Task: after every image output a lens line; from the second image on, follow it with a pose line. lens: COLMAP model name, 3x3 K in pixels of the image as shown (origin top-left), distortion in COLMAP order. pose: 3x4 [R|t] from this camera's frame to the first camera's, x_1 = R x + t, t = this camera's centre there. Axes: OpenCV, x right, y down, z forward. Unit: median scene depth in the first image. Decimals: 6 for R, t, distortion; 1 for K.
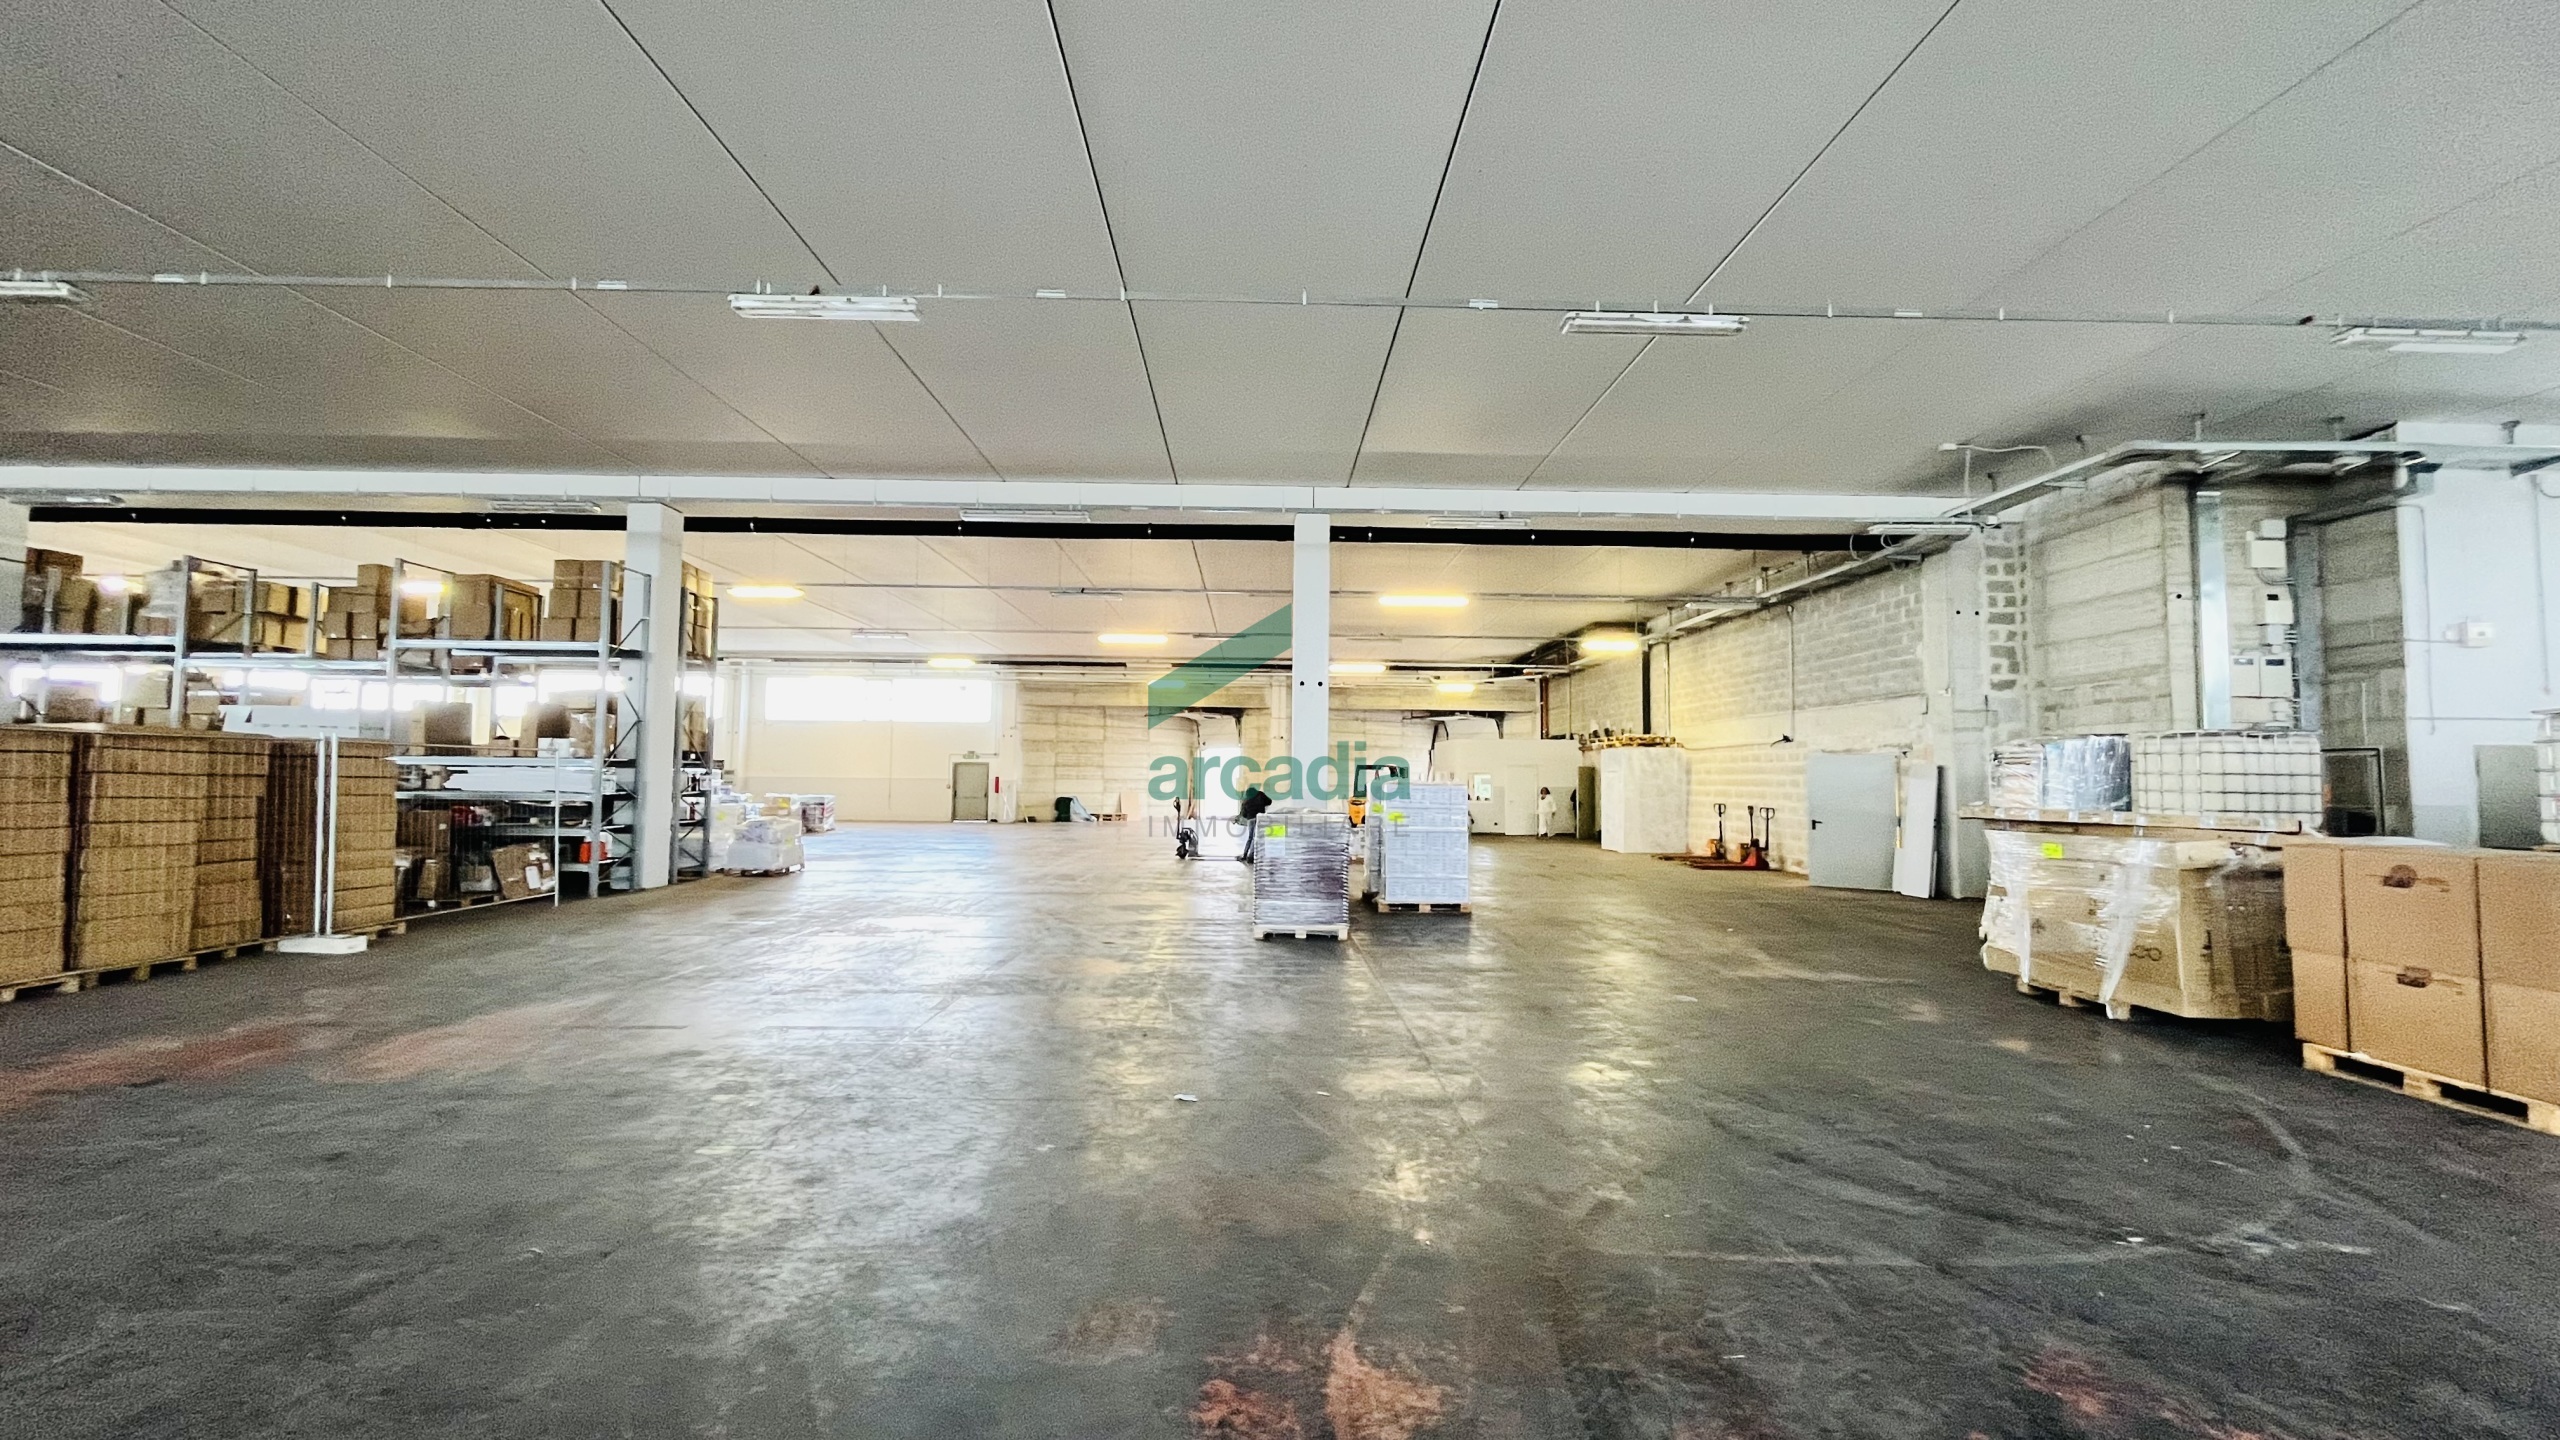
lens RADIAL K [[1037.6, 0, 1277.9], [0, 1037.6, 719.6], [0, 0, 1]] dist [-0.000254, -0.000277]
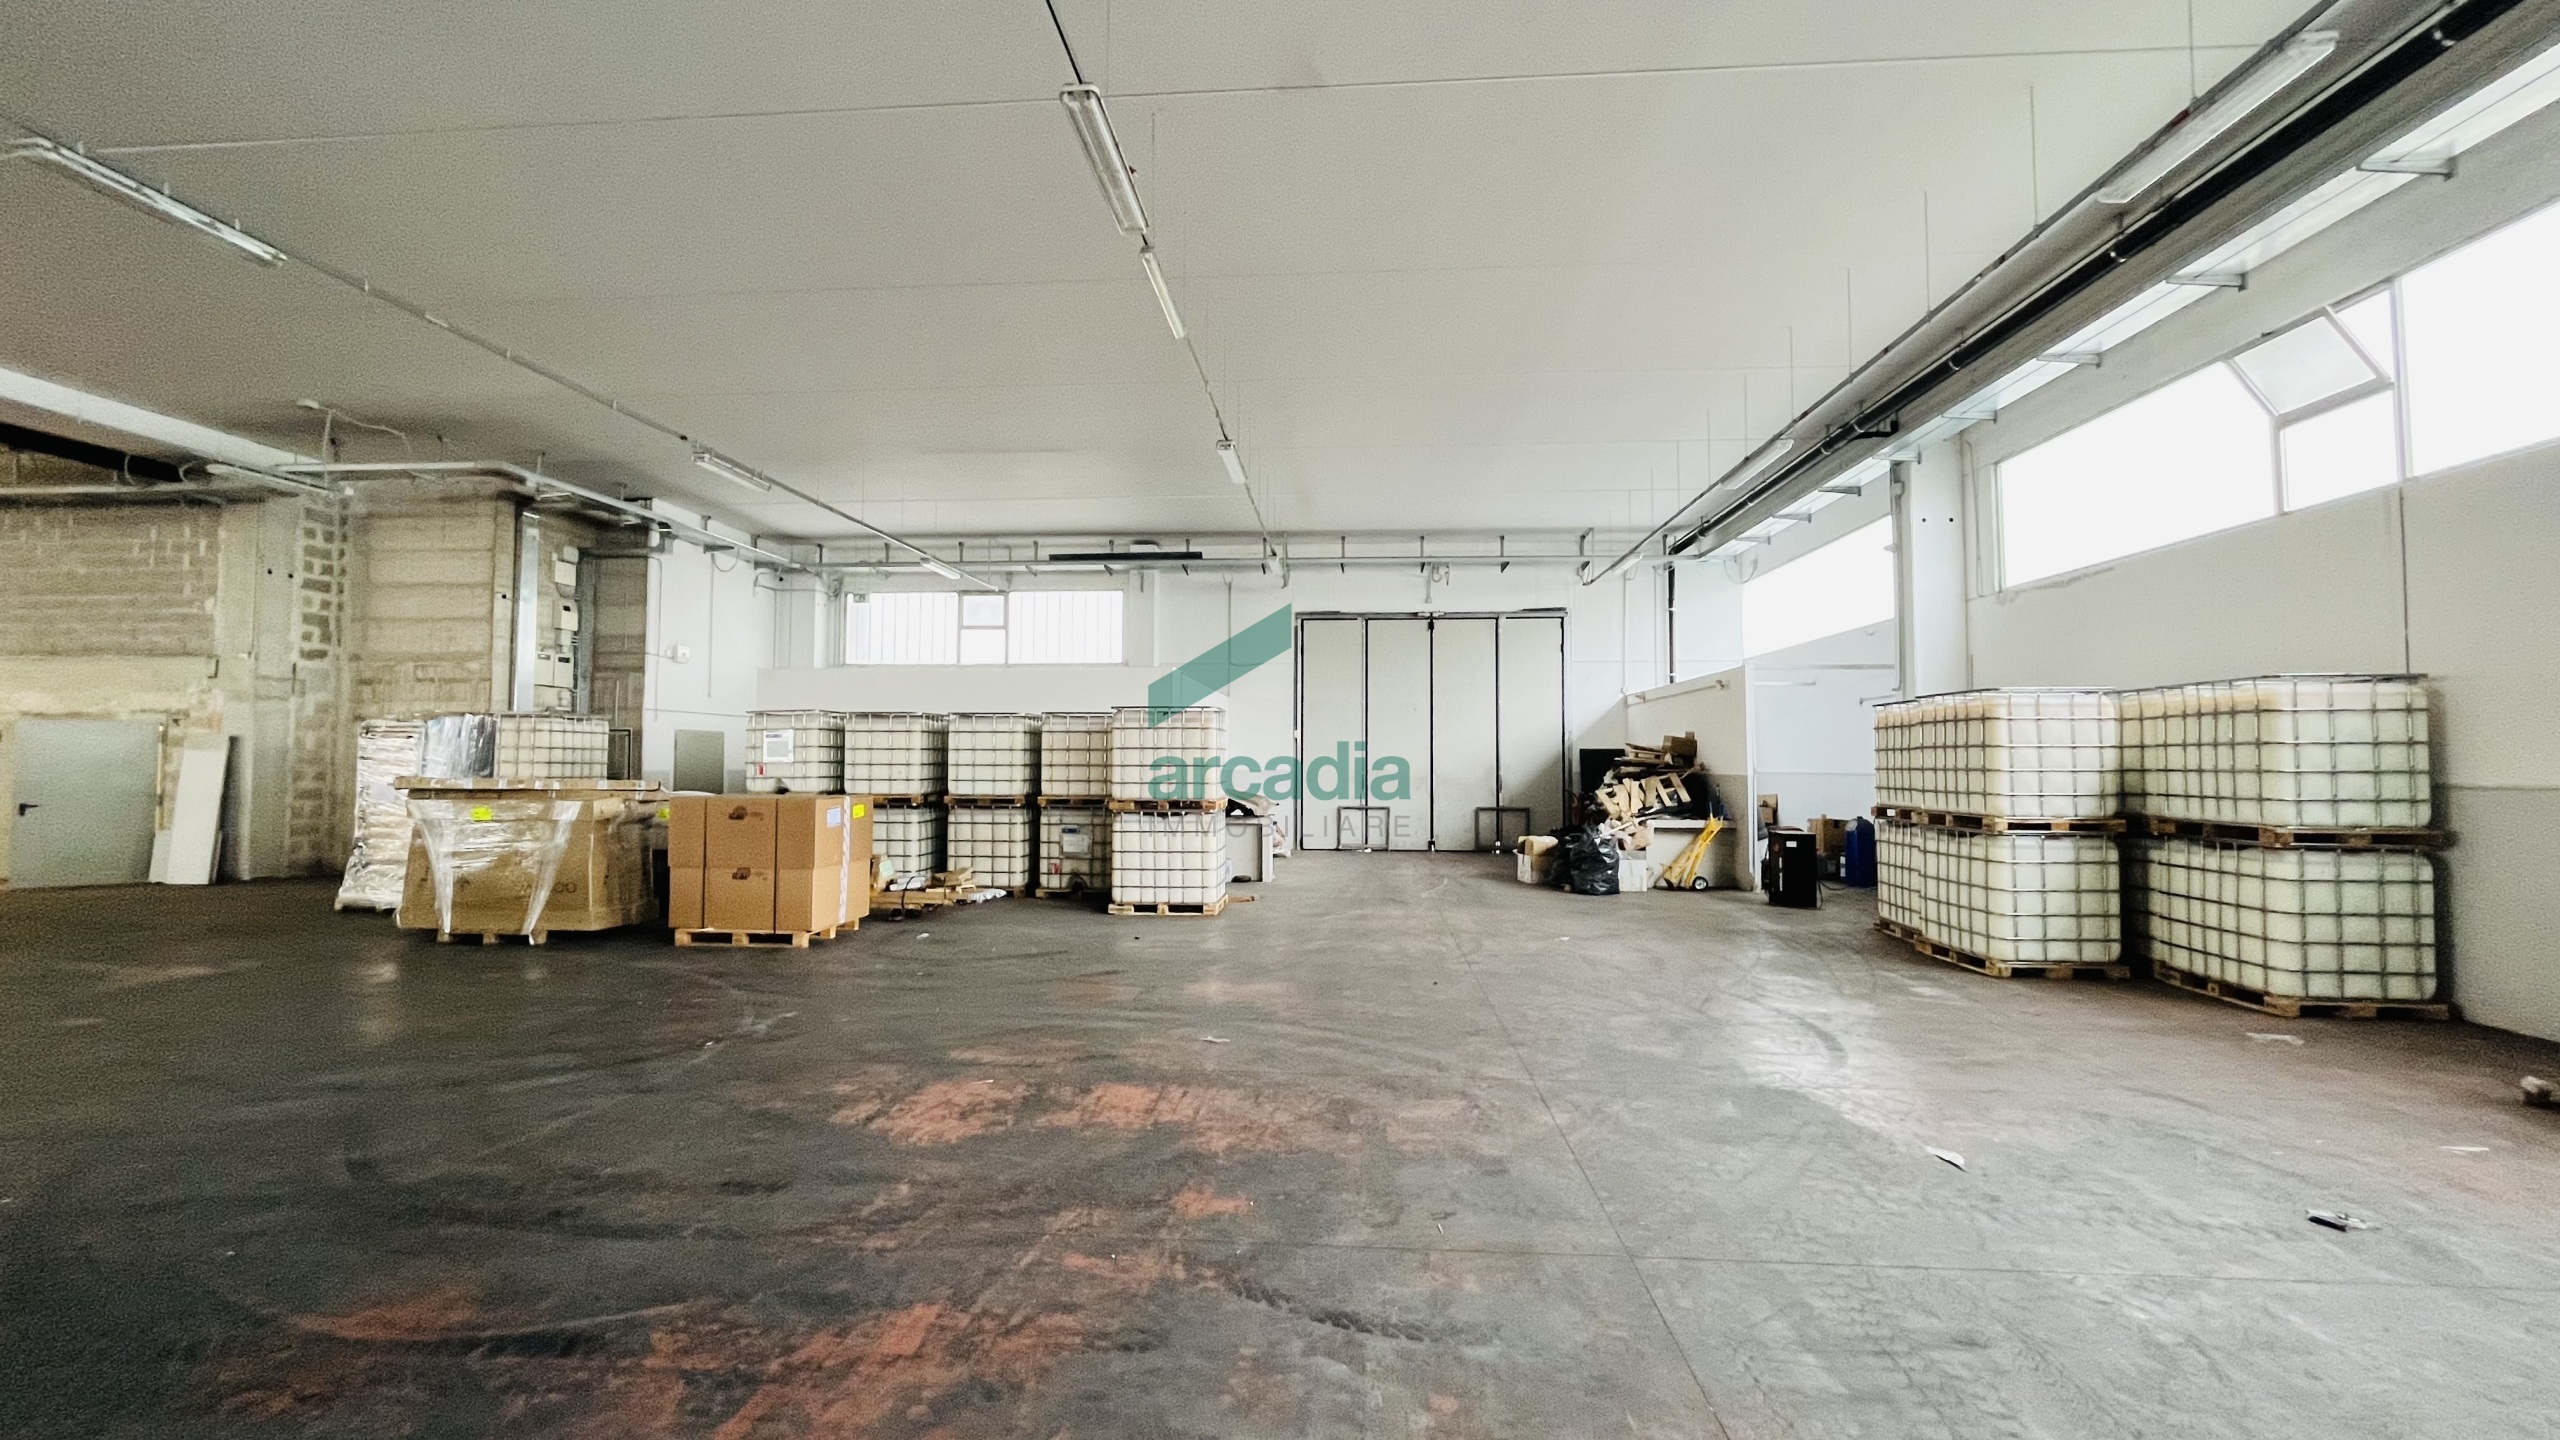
lens RADIAL K [[1037.6, 0, 1279.2], [0, 1037.6, 717.2], [0, 0, 1]] dist [-0.000254, -0.000277]
pose [[0.099682, 0.035074, 0.994401, -0.207567], [-0.061058, 0.997711, -0.029070, -0.001712], [-0.993144, -0.057818, 0.101595, -0.000256]]
